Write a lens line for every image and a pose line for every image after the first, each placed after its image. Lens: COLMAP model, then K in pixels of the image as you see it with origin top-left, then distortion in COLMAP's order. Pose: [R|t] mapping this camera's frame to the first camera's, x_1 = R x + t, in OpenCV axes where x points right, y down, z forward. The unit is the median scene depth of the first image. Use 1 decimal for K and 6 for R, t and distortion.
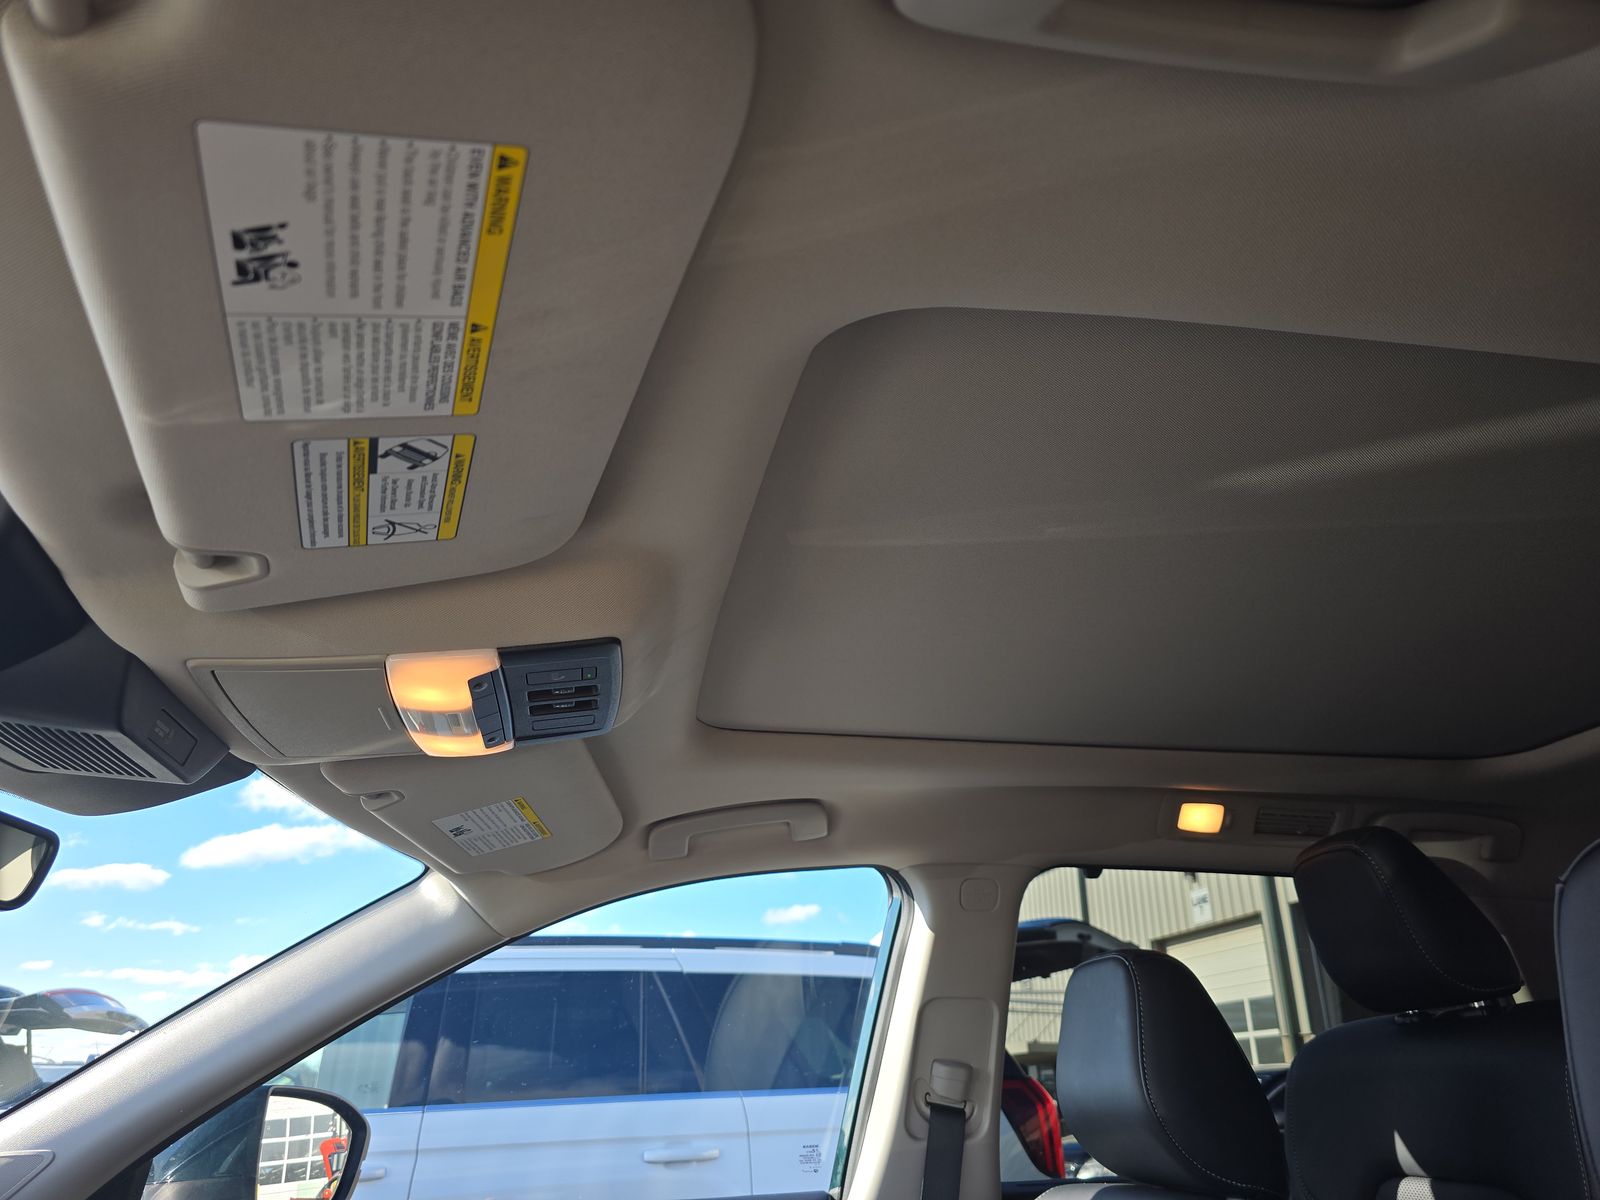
lens RADIAL K [[1092.2, 0, 800.0], [0, 1092.2, 600.0], [0, 0, 1]] dist [-0.004608, -0.003852]
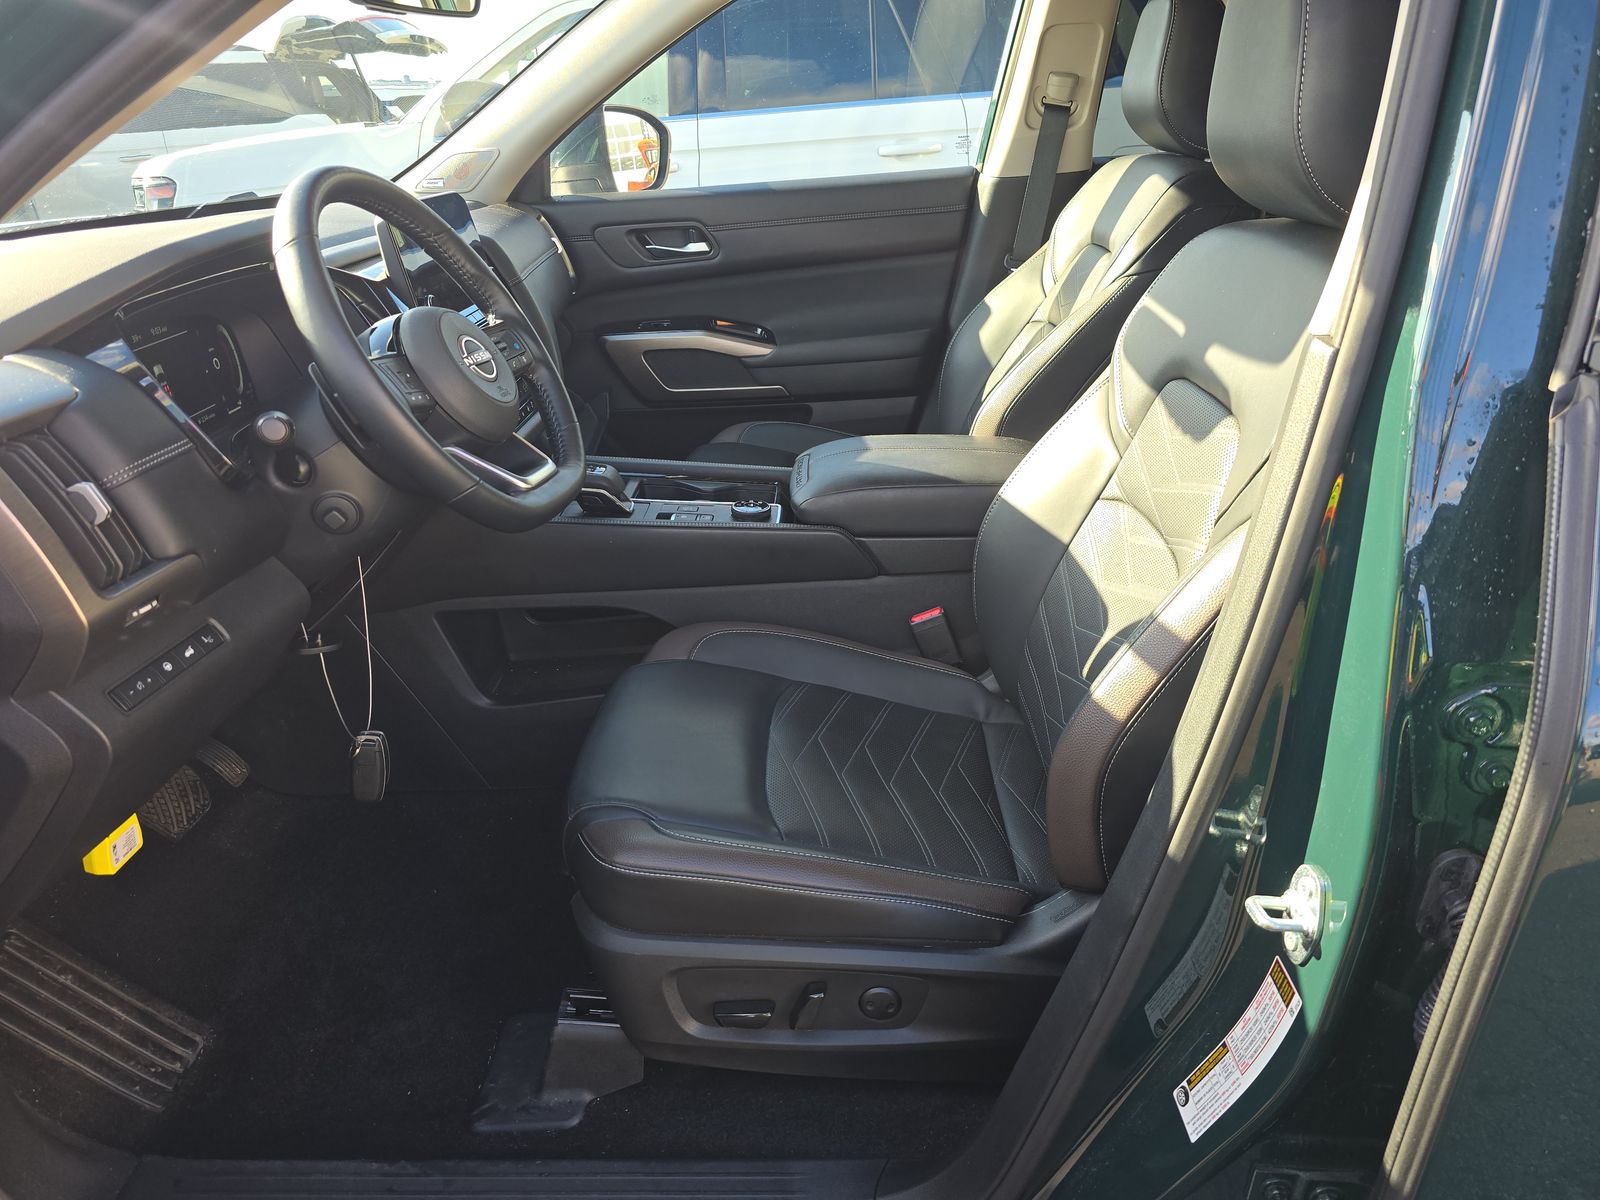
lens RADIAL K [[1057.4, 0, 800.0], [0, 1057.4, 600.0], [0, 0, 1]] dist [0.038596, -0.001083]
pose [[0.977275, 0.065989, -0.201442, 0.095945], [0.111029, 0.650171, 0.751632, -0.147757], [0.180571, -0.756917, 0.628069, -0.311855]]
